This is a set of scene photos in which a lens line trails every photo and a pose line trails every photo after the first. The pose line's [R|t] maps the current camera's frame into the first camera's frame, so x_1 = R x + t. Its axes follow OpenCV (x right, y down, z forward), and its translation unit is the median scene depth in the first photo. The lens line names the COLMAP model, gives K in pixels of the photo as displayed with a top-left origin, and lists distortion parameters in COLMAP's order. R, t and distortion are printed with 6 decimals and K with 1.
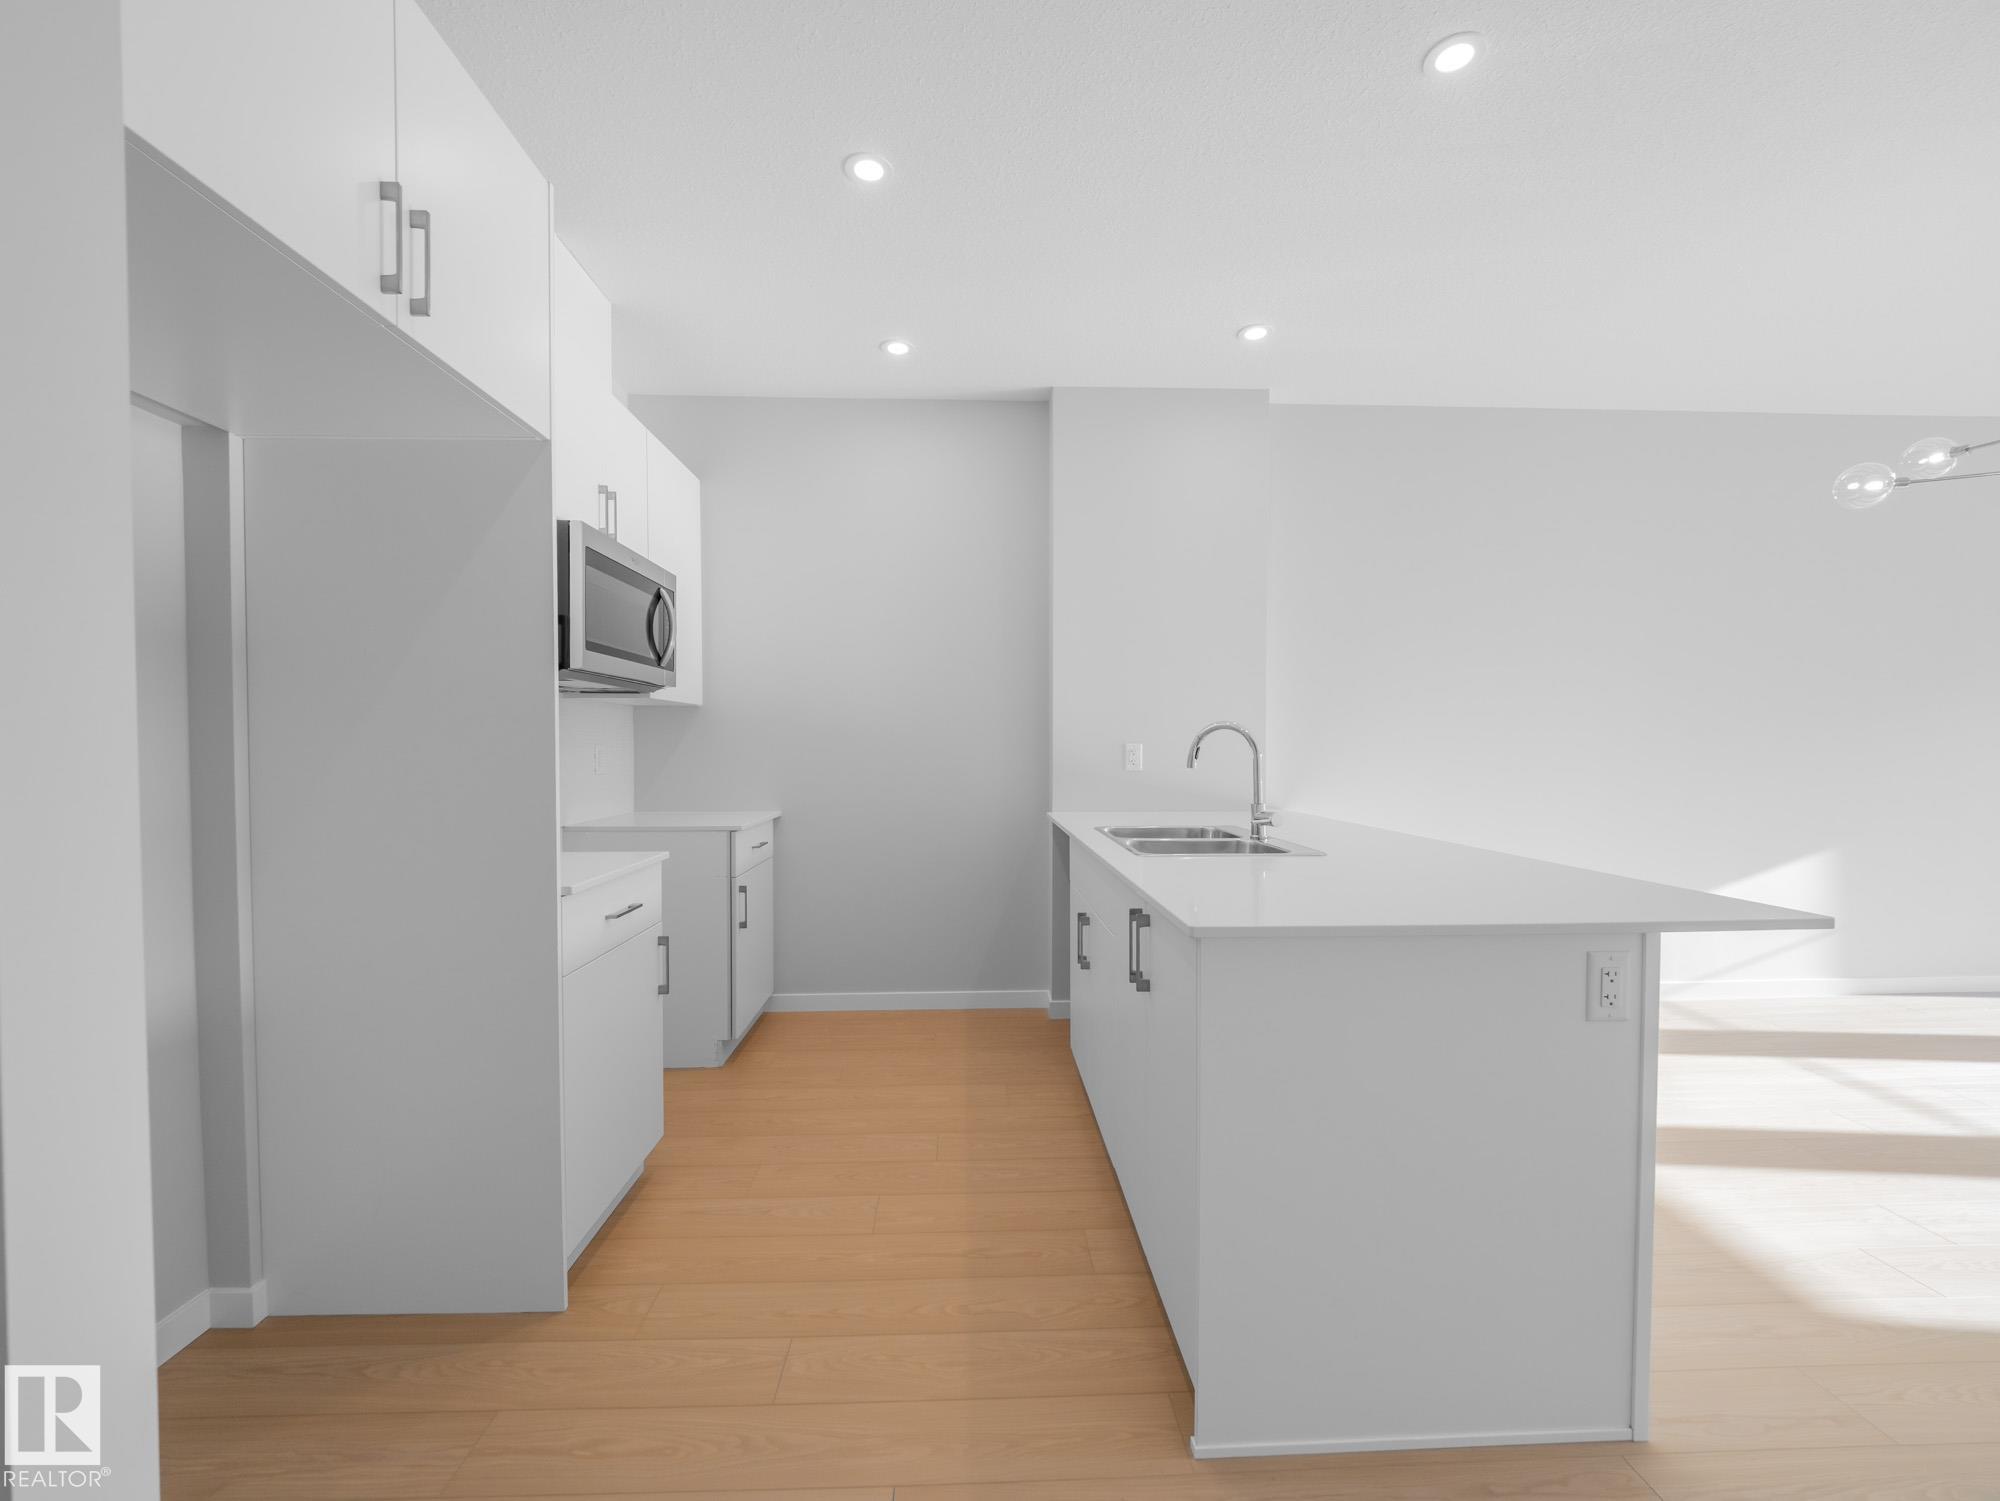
lens RADIAL K [[842.3, 0, 989.1], [0, 842.3, 752.4], [0, 0, 1]] dist [0.000359, -0.003054]
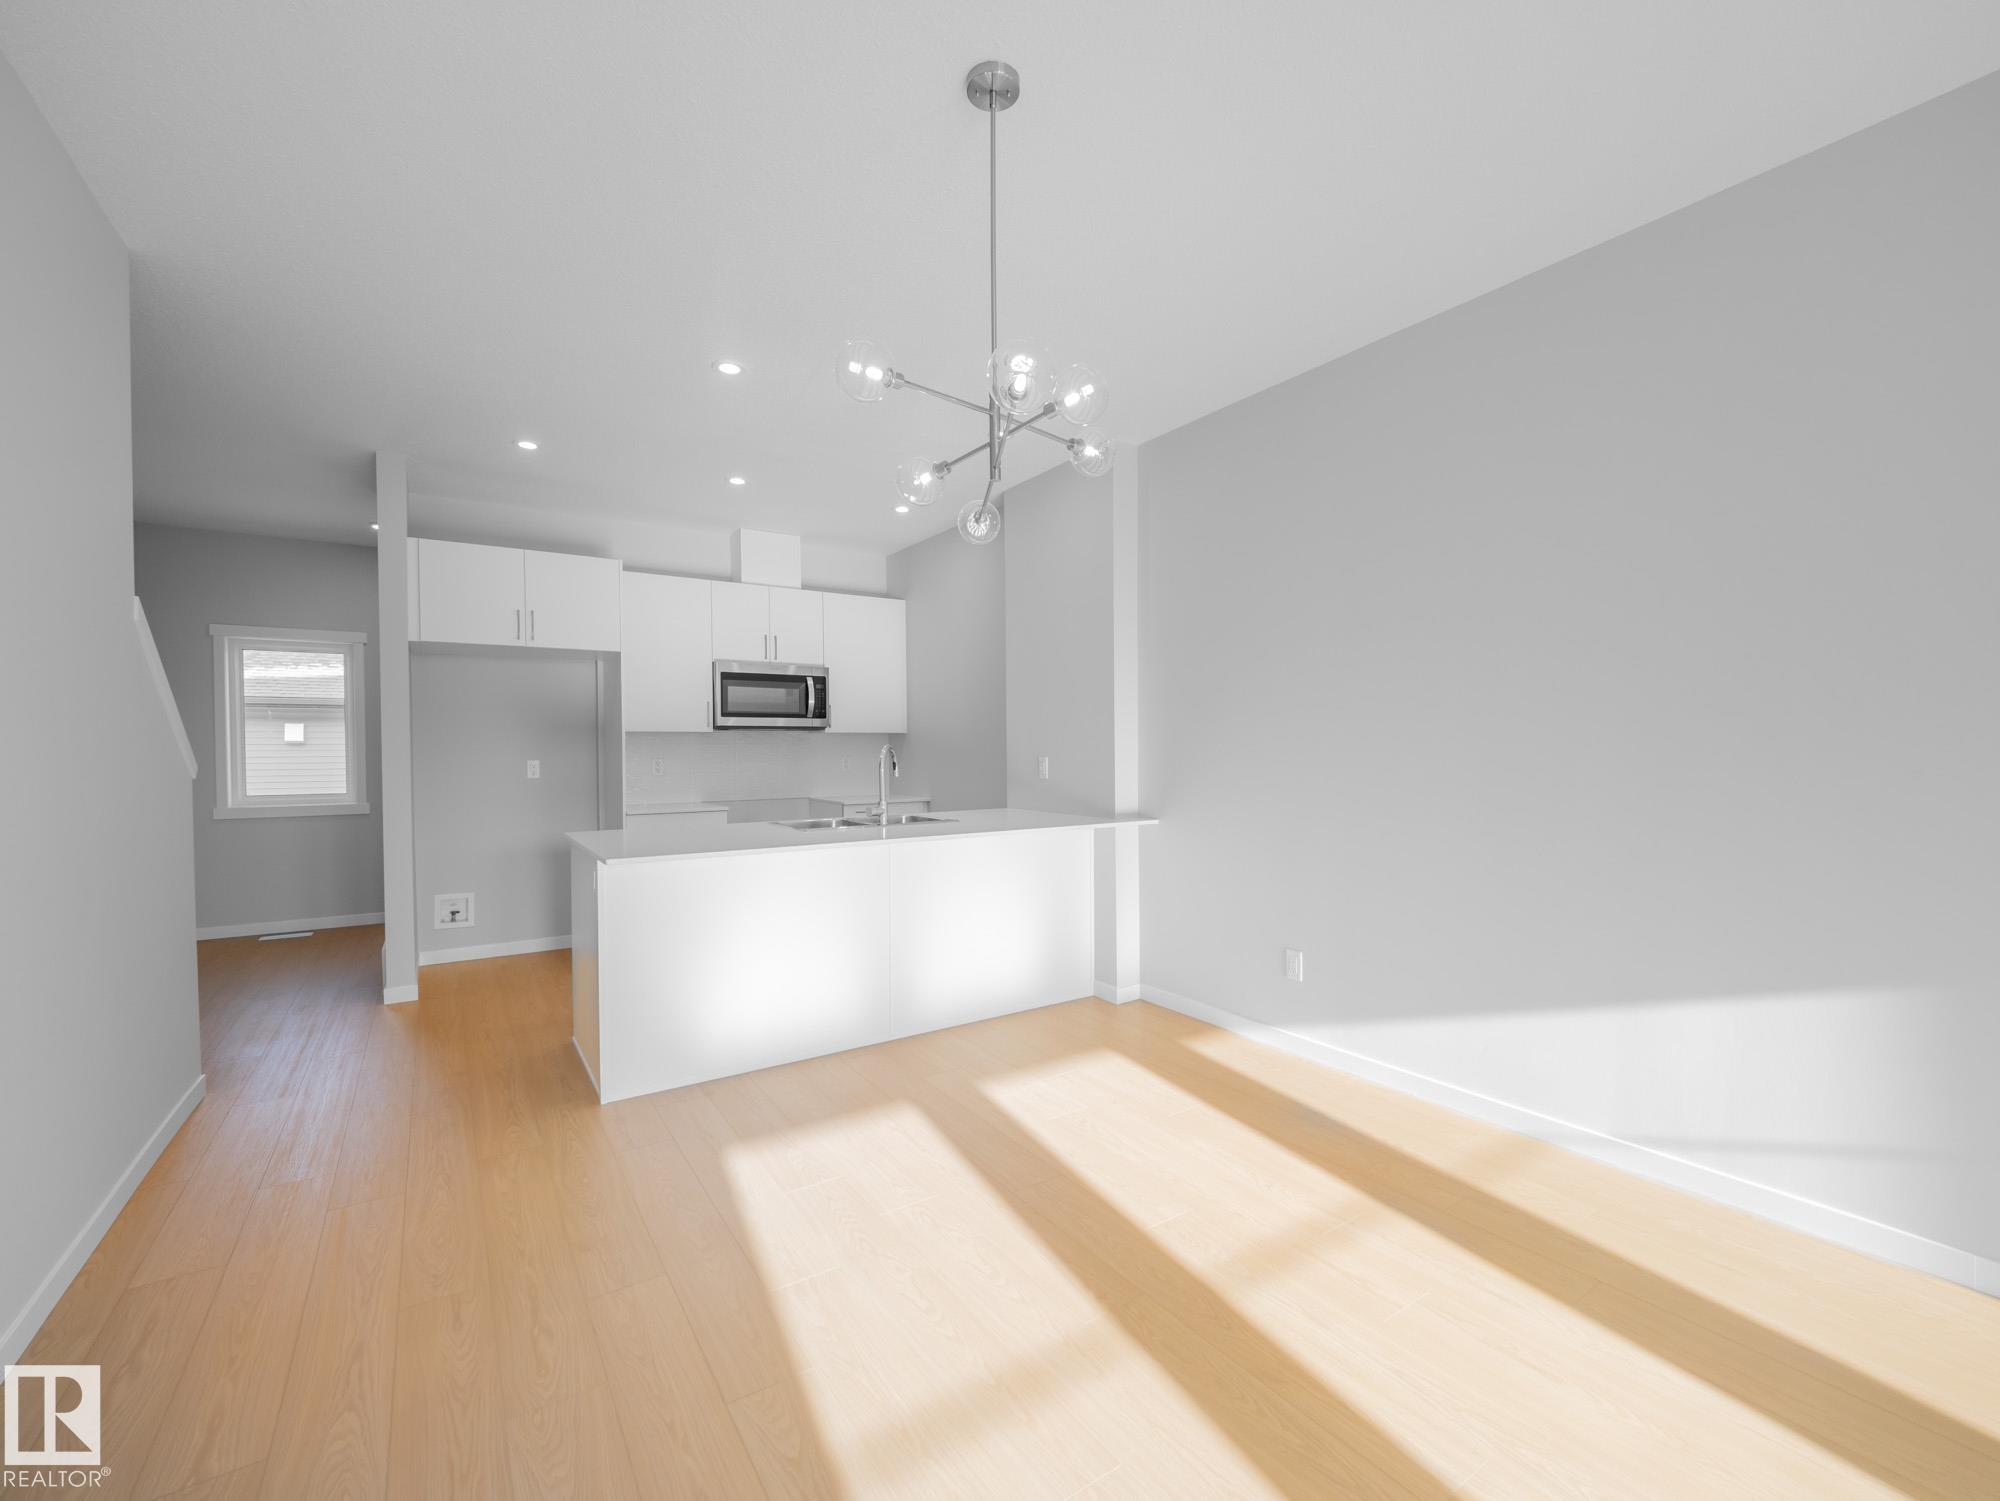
lens RADIAL K [[842.3, 0, 1000.7], [0, 842.3, 763.8], [0, 0, 1]] dist [0.000359, -0.003054]
pose [[0.522779, 0.010943, -0.852398, 1.227853], [-0.004096, 0.999938, 0.010325, -0.013061], [0.852458, -0.001906, 0.522792, 0.298502]]
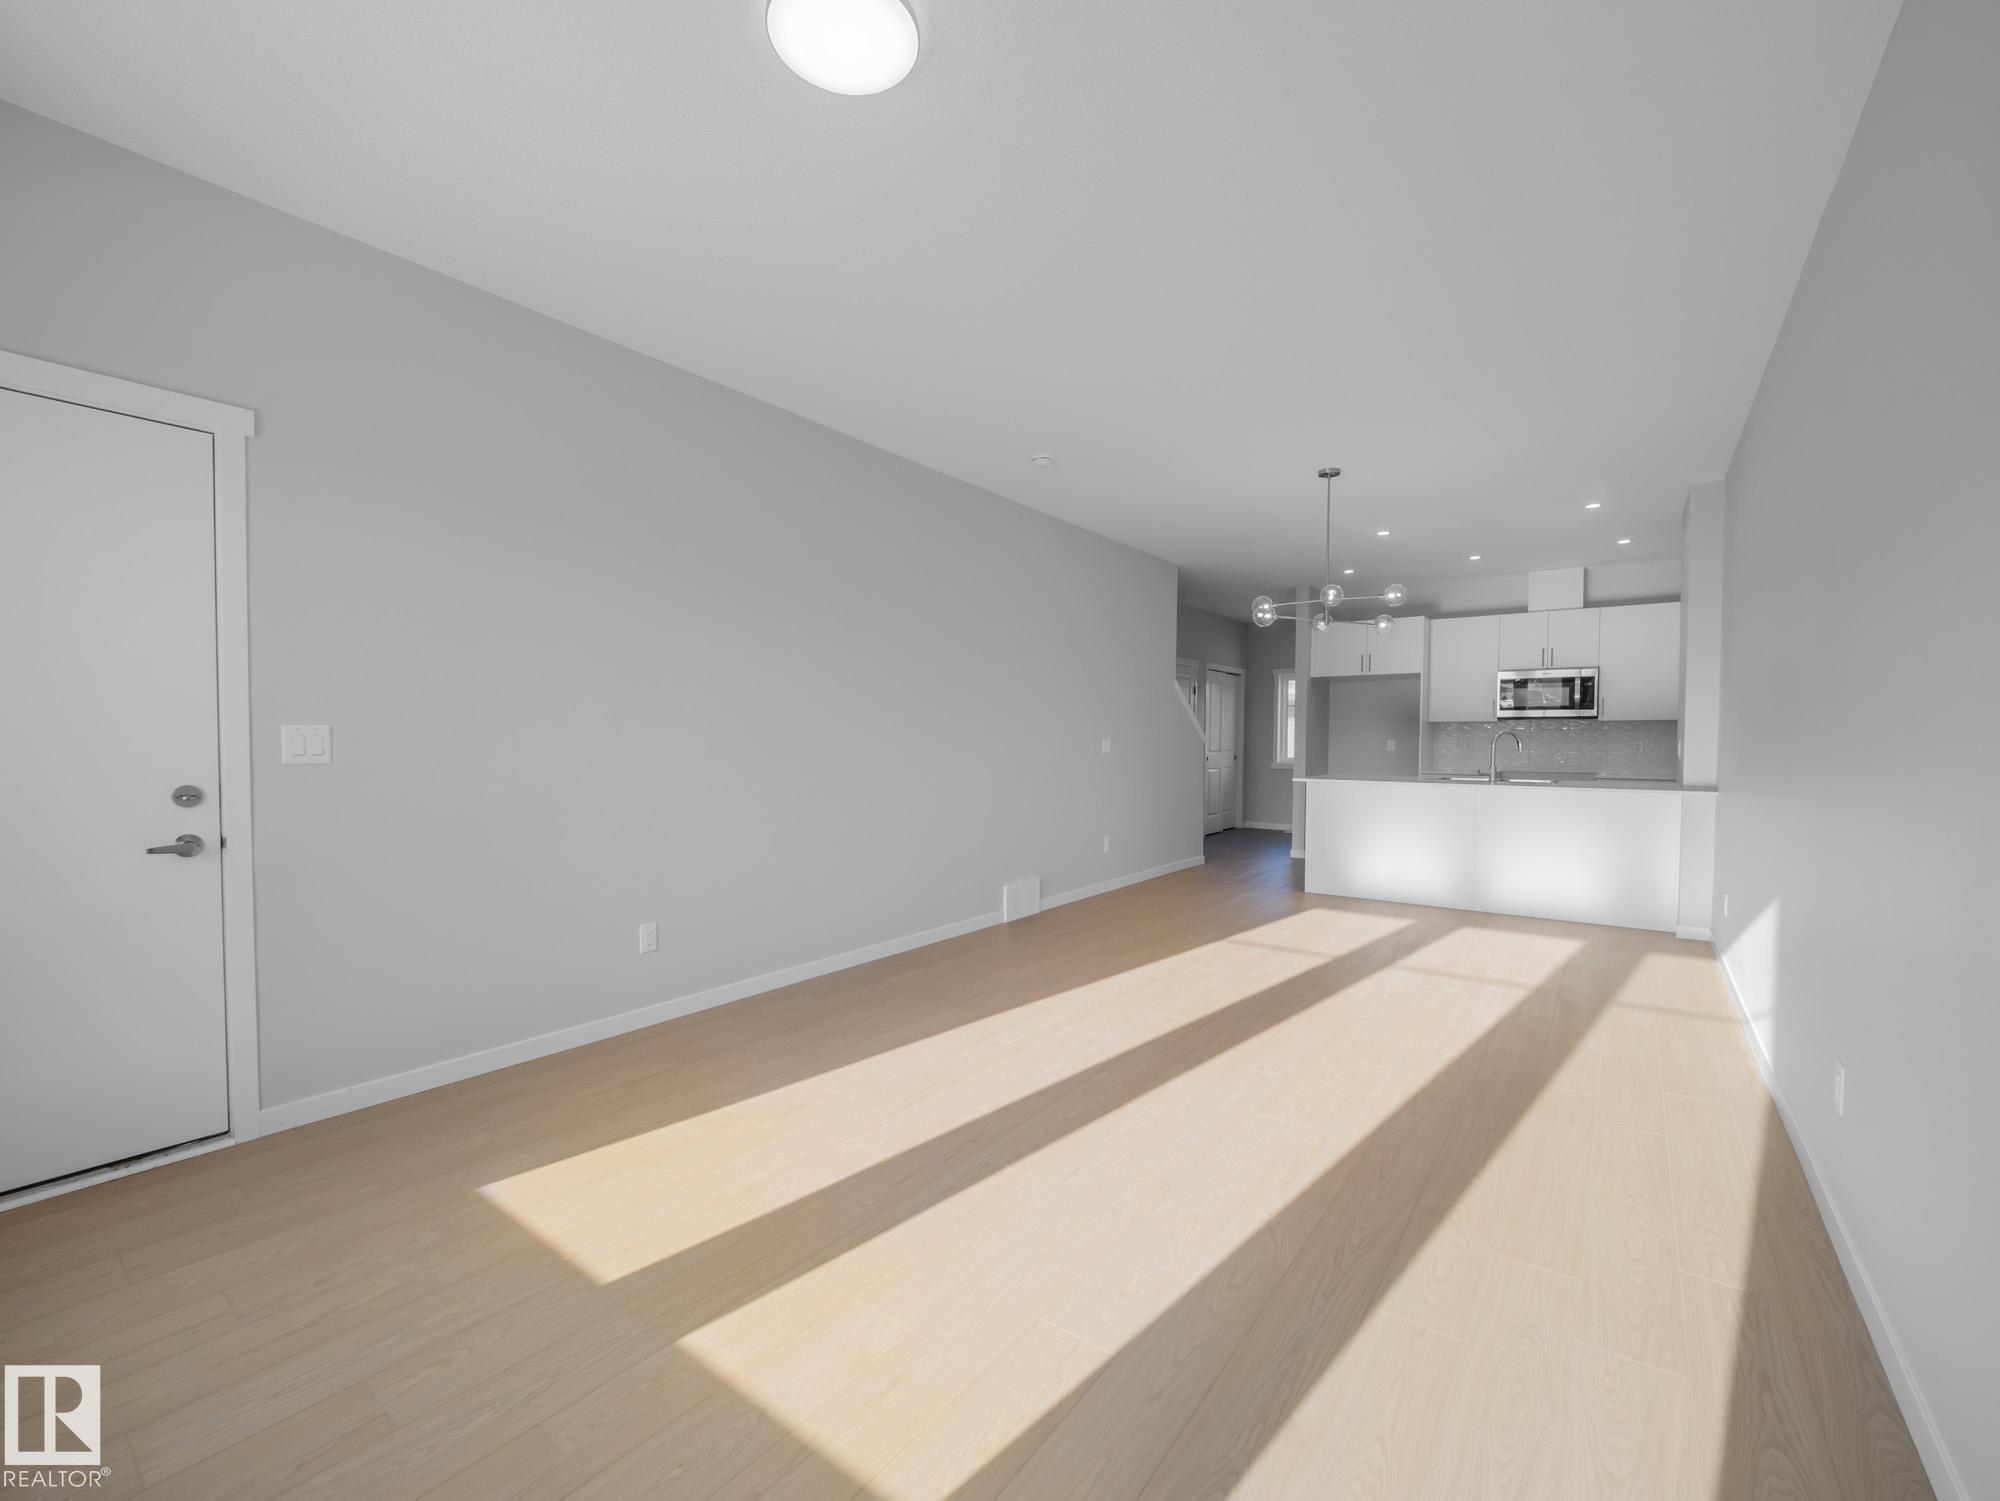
lens RADIAL K [[842.3, 0, 989.2], [0, 842.3, 770.3], [0, 0, 1]] dist [0.000359, -0.003054]
pose [[-0.630145, 0.027859, -0.775977, 2.180018], [-0.012688, 0.998853, 0.046164, -0.010275], [0.776373, 0.038935, -0.629069, 1.009071]]
